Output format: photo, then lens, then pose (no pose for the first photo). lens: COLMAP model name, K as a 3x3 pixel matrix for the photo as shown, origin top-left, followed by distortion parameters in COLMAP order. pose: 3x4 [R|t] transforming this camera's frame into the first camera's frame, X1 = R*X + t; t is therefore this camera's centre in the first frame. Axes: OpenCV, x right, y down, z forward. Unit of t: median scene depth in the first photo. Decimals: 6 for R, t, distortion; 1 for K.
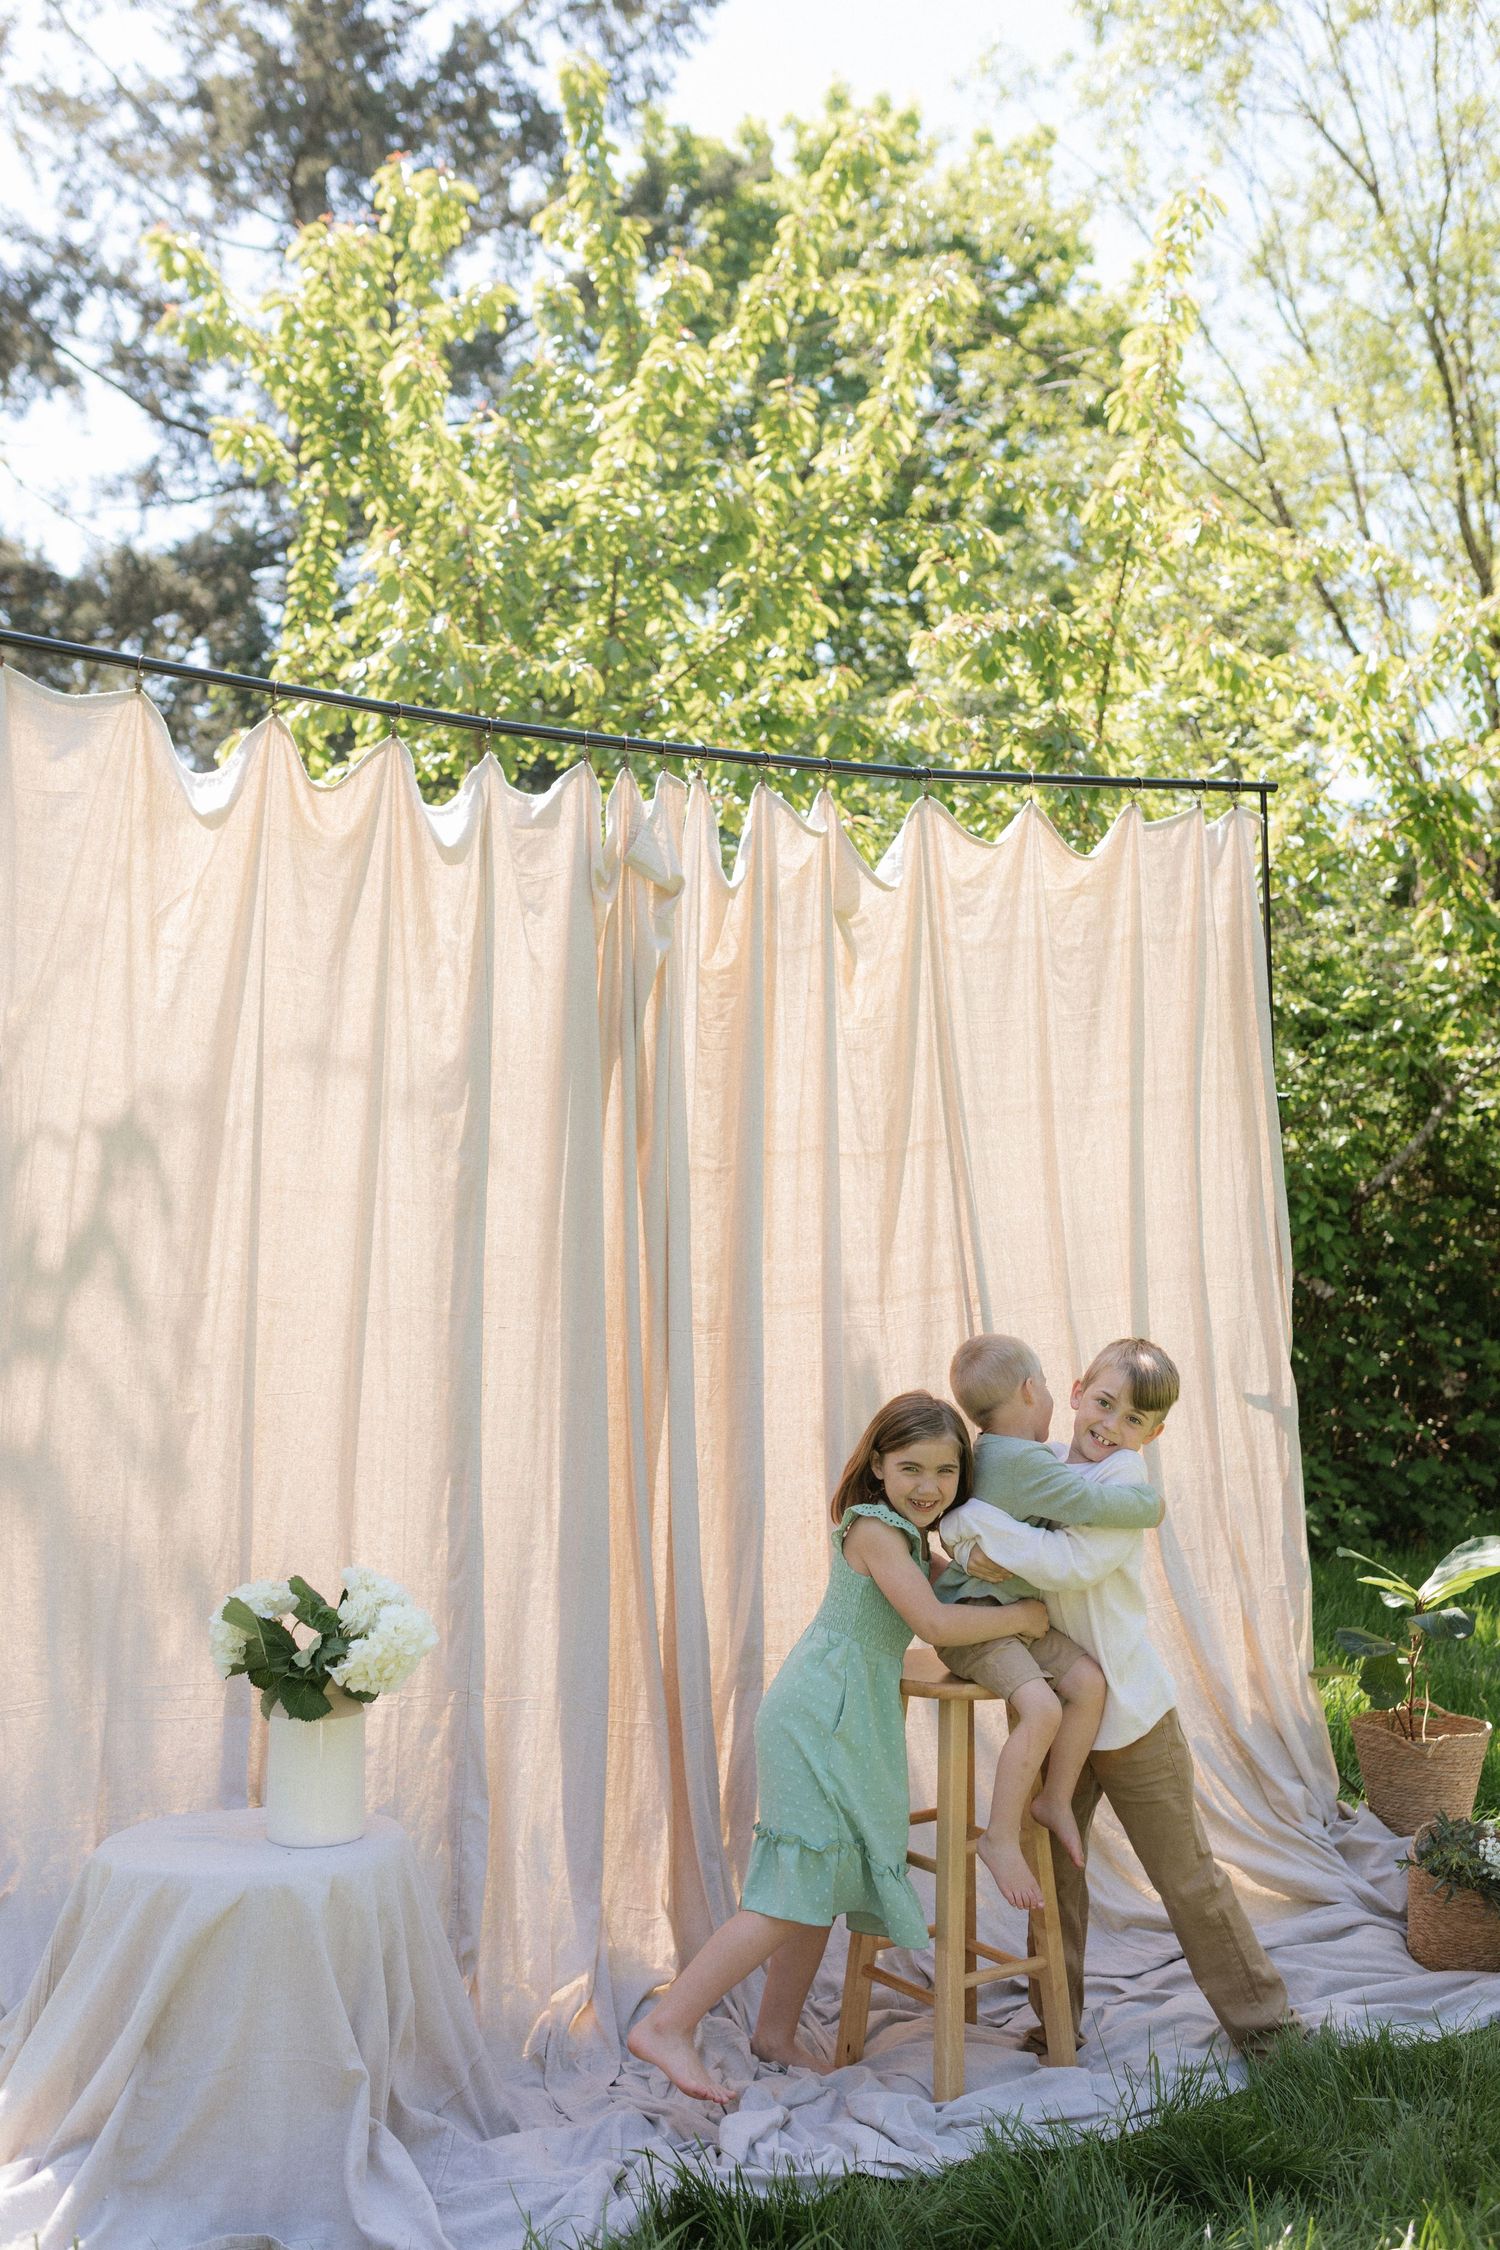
lens RADIAL K [[2095.2, 0, 759.9], [0, 2095.2, 1136.4], [0, 0, 1]] dist [-0.004961, 0.000000]
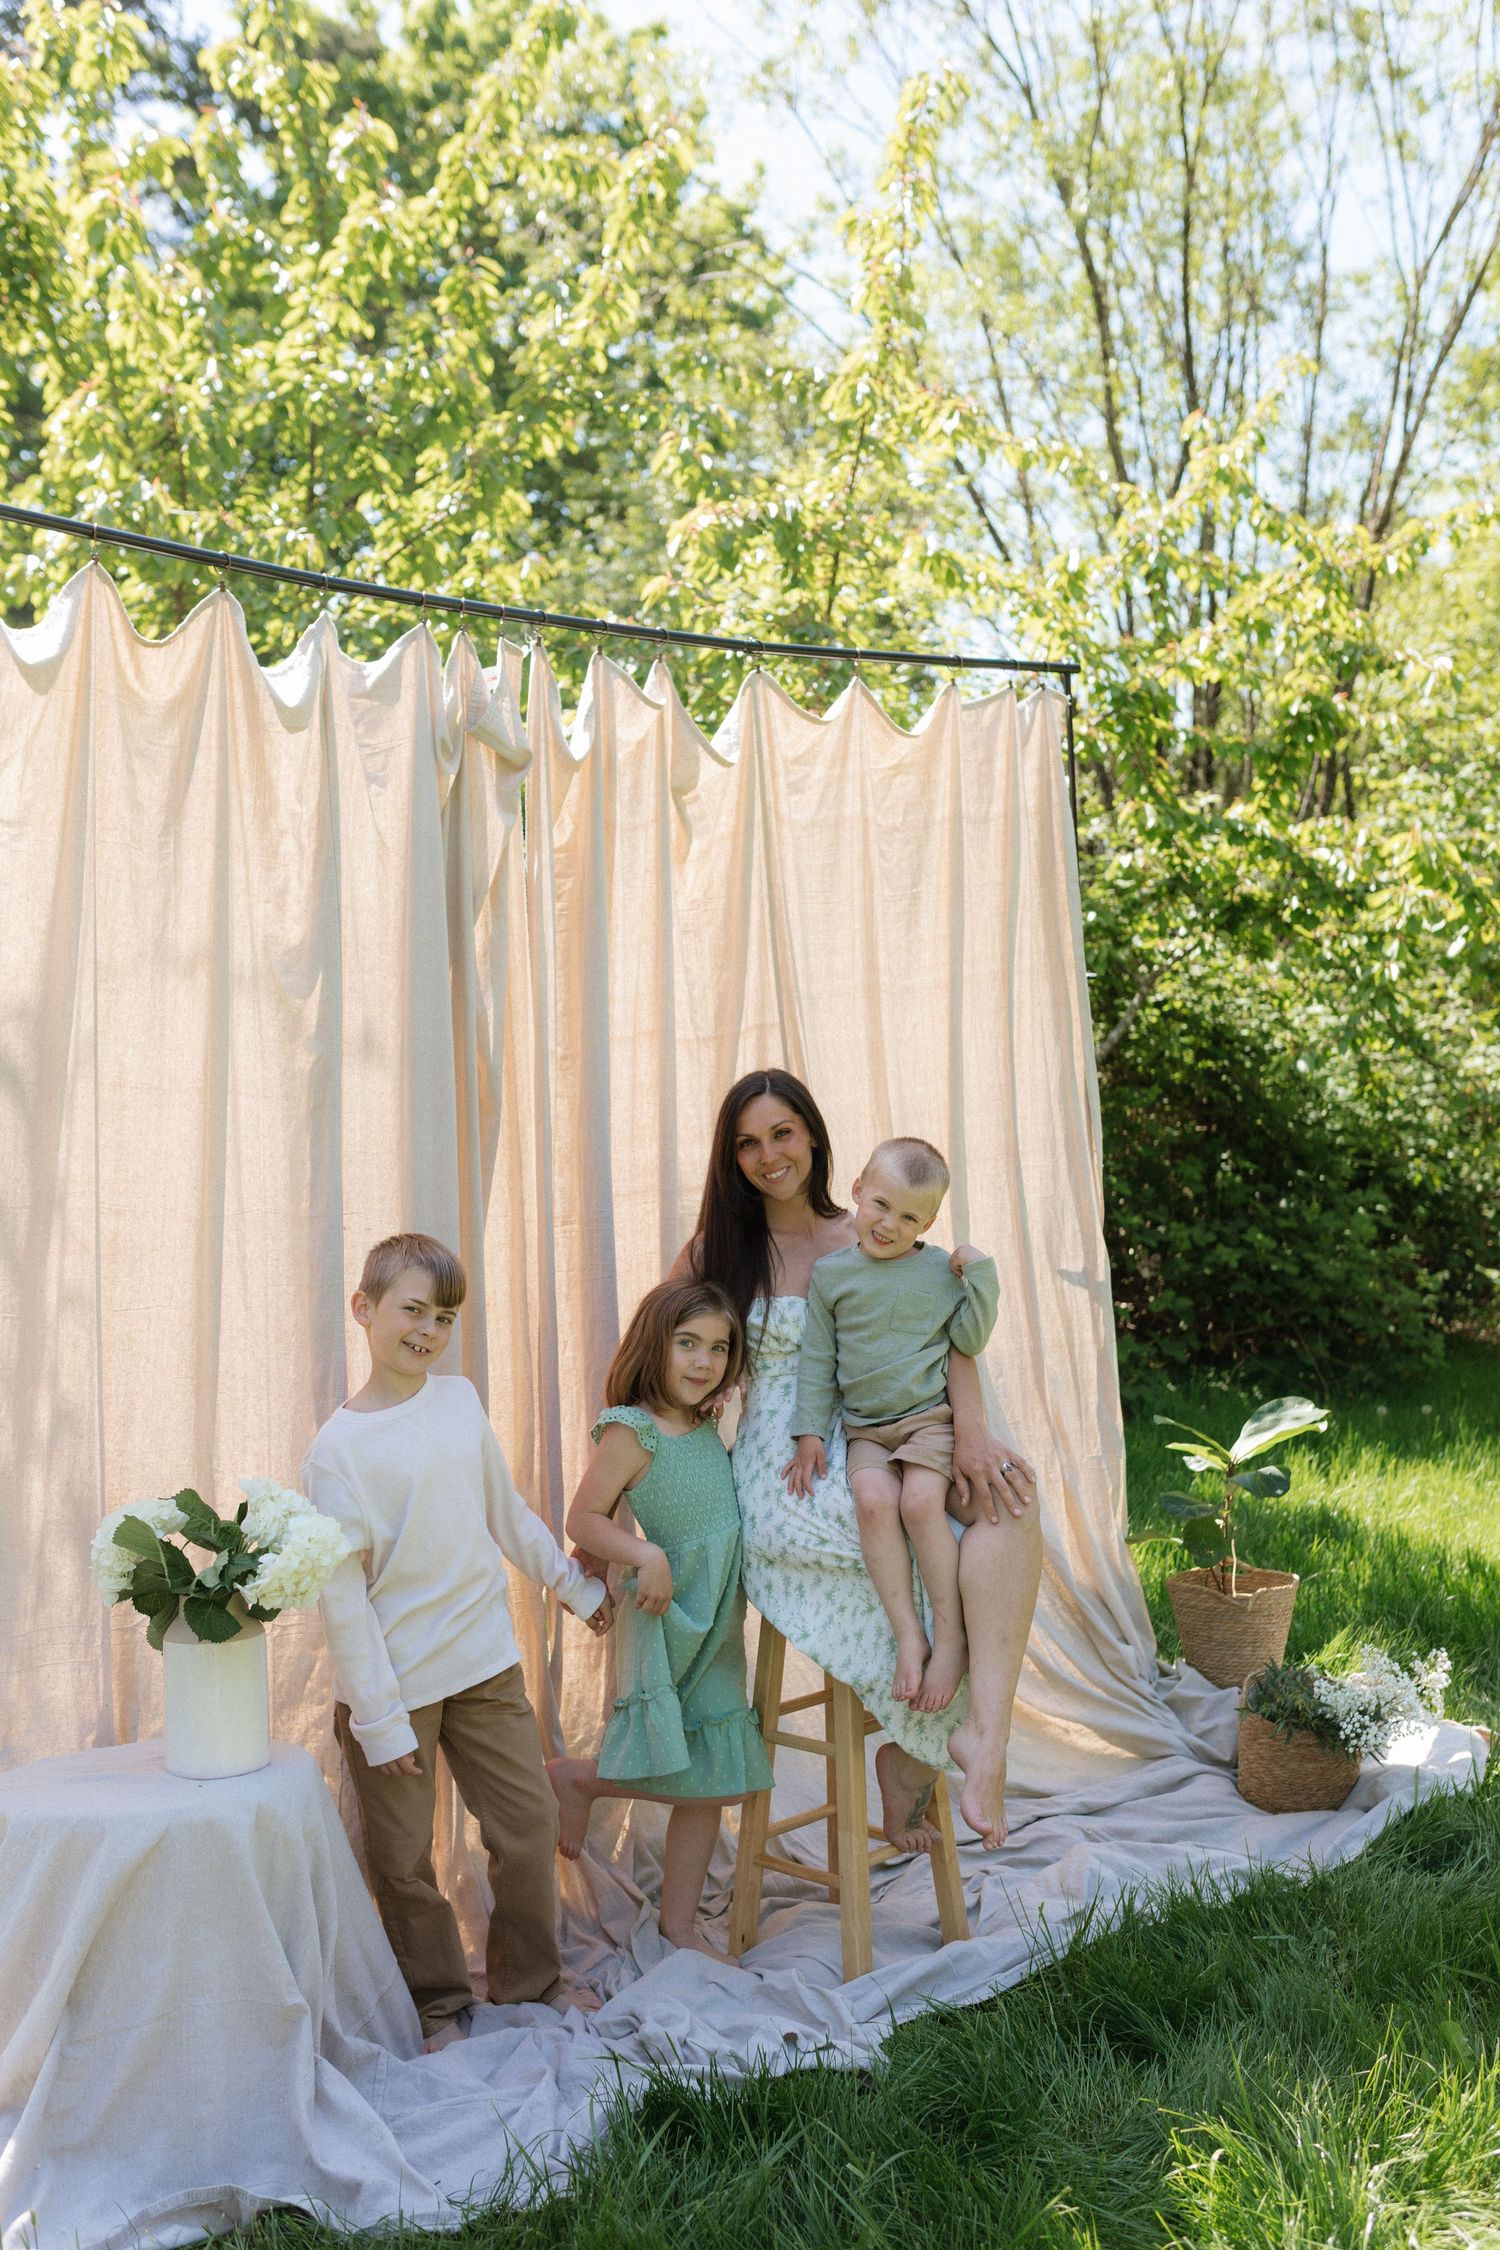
lens RADIAL K [[2095.2, 0, 750.1], [0, 2095.2, 1141.6], [0, 0, 1]] dist [-0.004961, 0.000000]
pose [[0.983105, -0.027229, 0.181007, -0.097461], [0.019358, 0.998795, 0.045108, 0.011824], [-0.182017, -0.040842, 0.982447, 0.032530]]
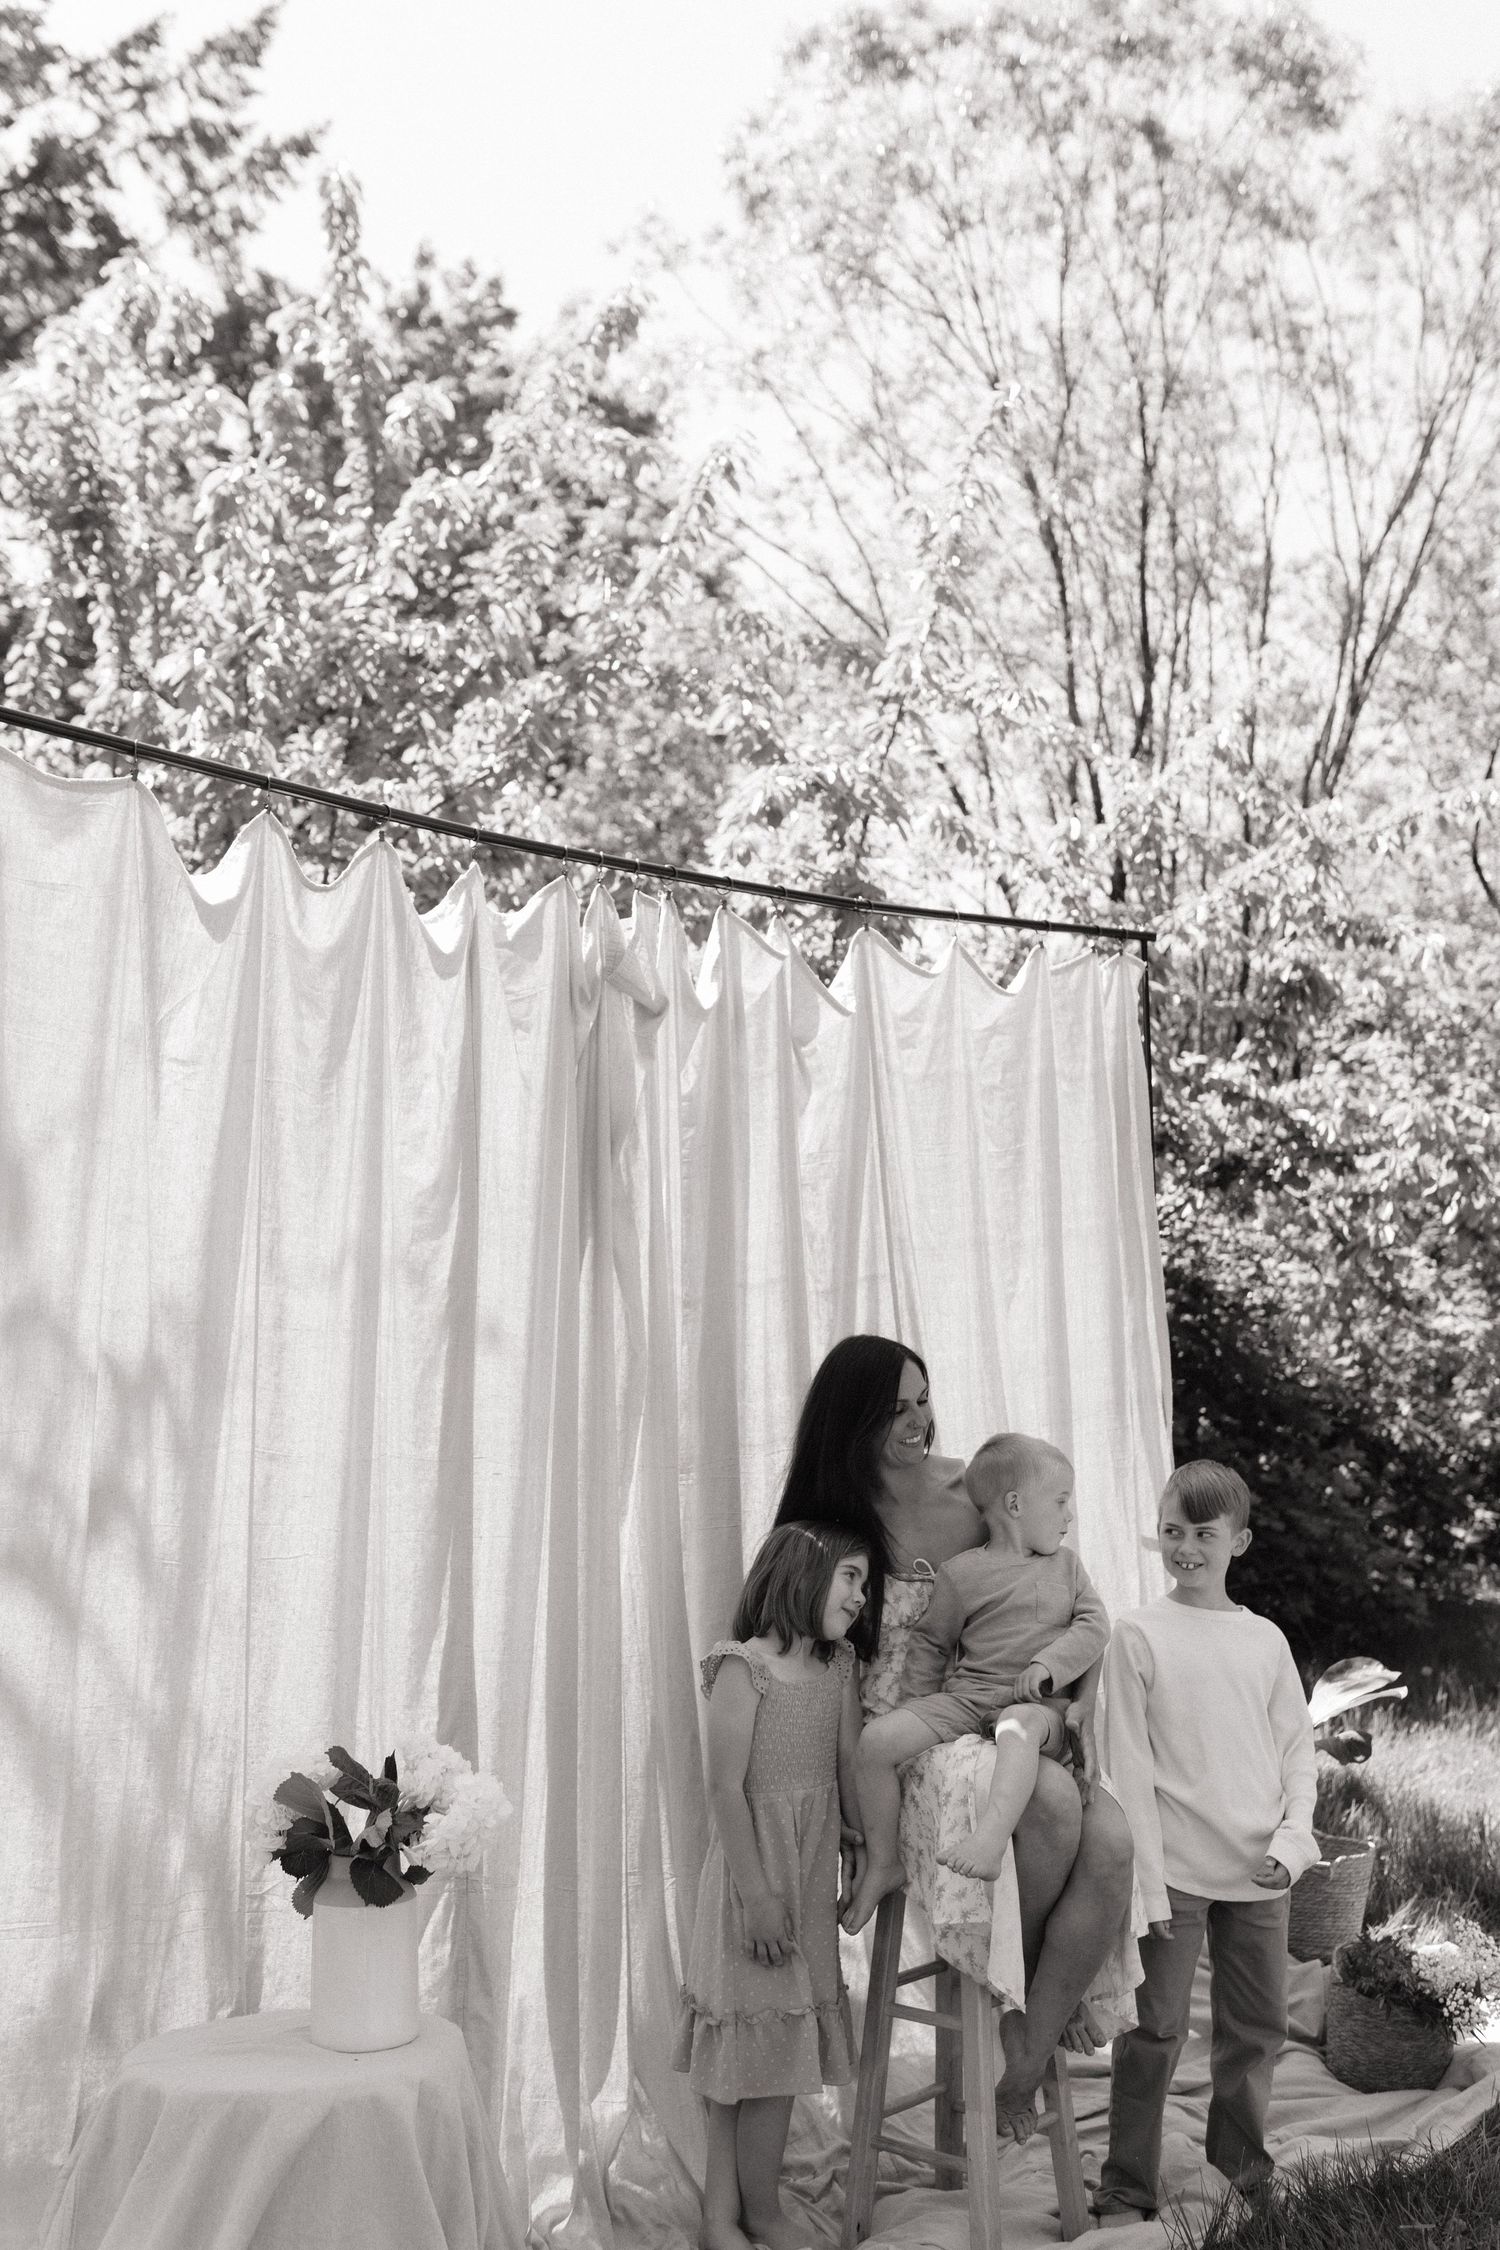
lens RADIAL K [[2095.2, 0, 751.7], [0, 2095.2, 1147.1], [0, 0, 1]] dist [-0.004961, 0.000000]
pose [[0.974181, 0.017990, 0.225049, -0.180577], [-0.003018, 0.997769, -0.066694, 0.007151], [-0.225747, 0.064292, 0.972062, 0.041590]]
